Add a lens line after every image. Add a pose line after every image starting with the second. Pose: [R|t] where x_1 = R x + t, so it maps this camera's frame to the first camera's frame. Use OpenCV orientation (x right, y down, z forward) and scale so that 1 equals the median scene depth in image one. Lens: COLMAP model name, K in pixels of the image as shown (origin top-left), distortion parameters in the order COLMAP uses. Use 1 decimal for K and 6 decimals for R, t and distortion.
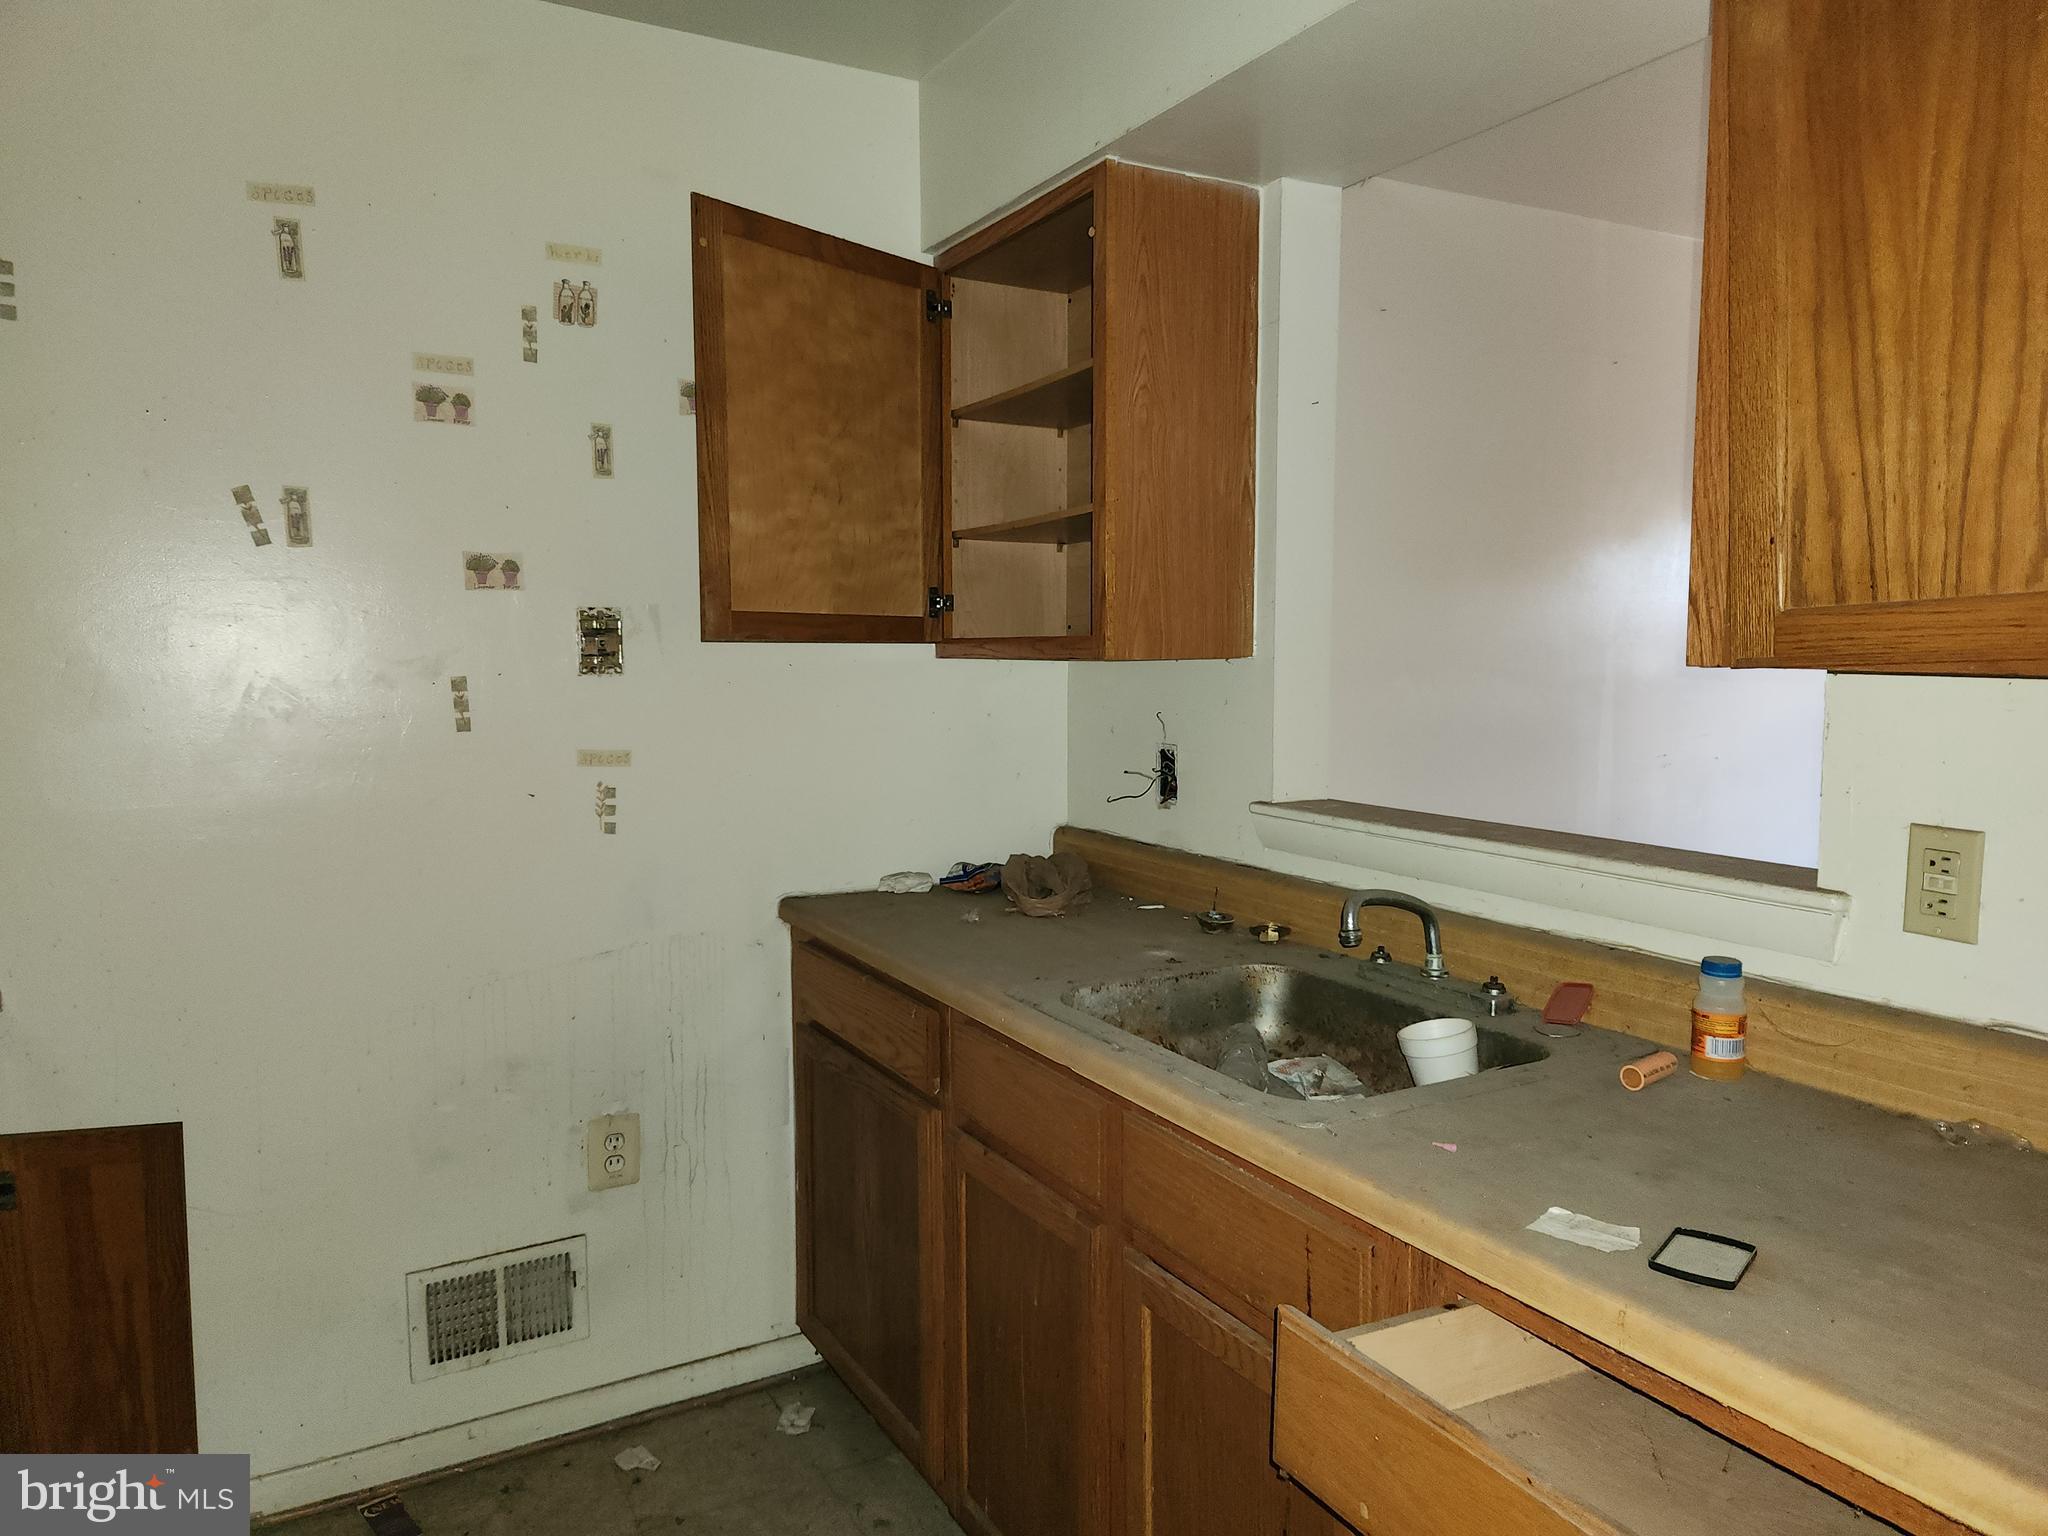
lens RADIAL K [[1387.9, 0, 1021.0], [0, 1387.9, 768.2], [0, 0, 1]] dist [0.044840, -0.036251]
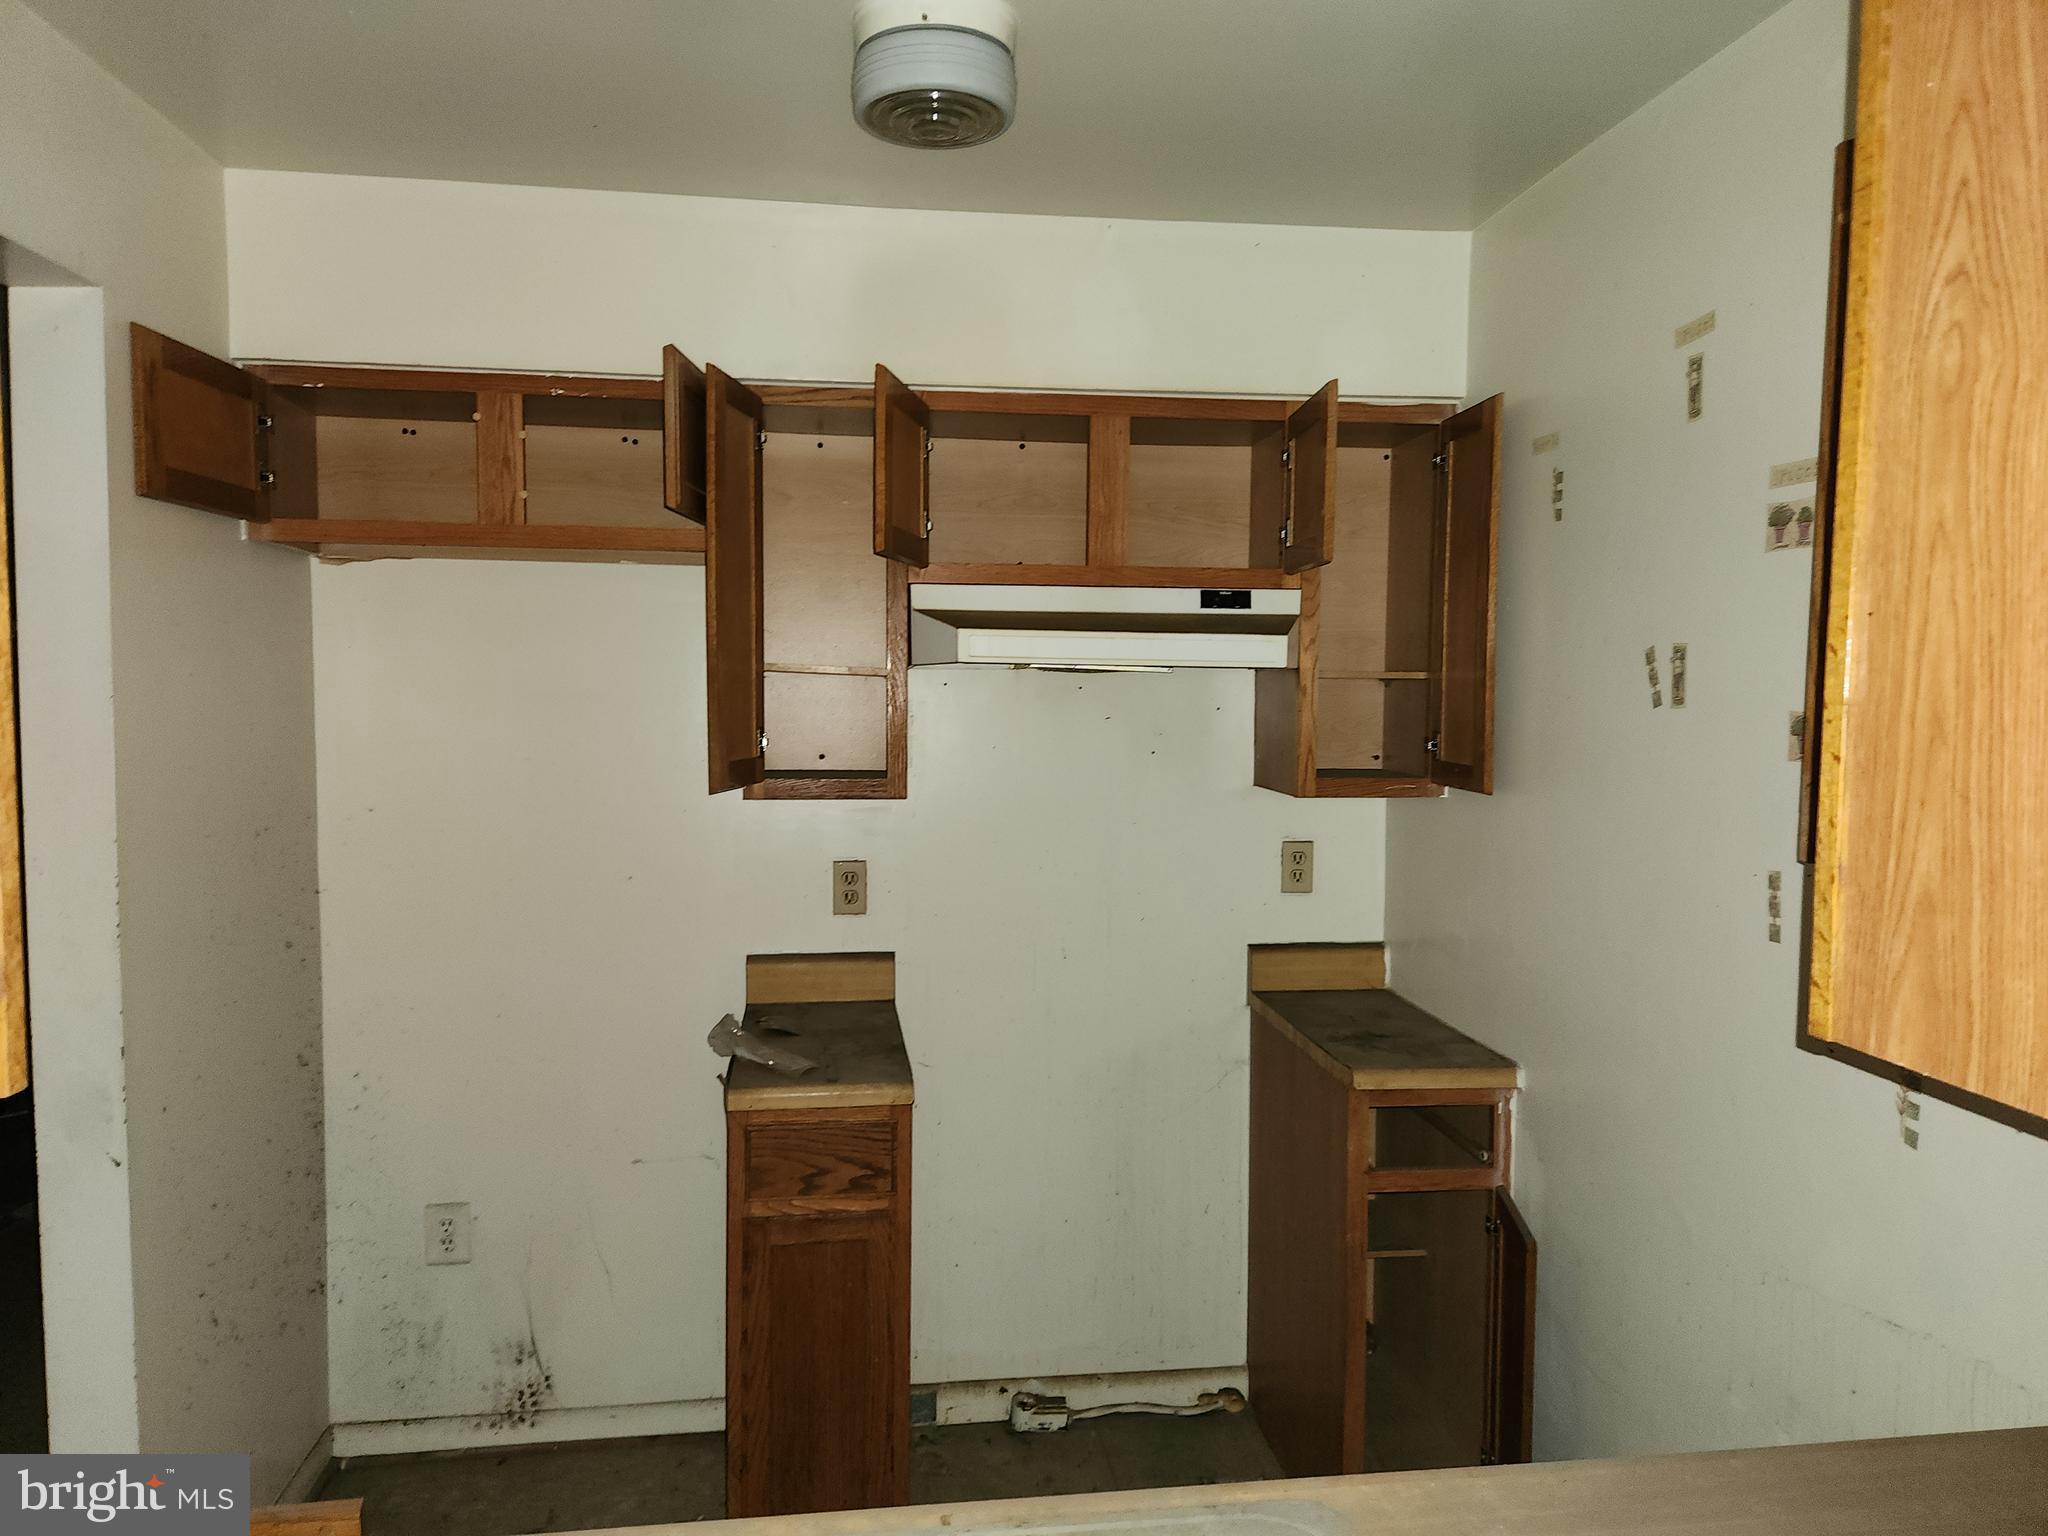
lens RADIAL K [[1387.9, 0, 1022.7], [0, 1387.9, 762.6], [0, 0, 1]] dist [0.044840, -0.036251]
pose [[-0.371818, 0.055315, -0.926656, 0.493360], [-0.083460, 0.992189, 0.092715, -0.170061], [0.924546, 0.111812, -0.364297, 0.931151]]
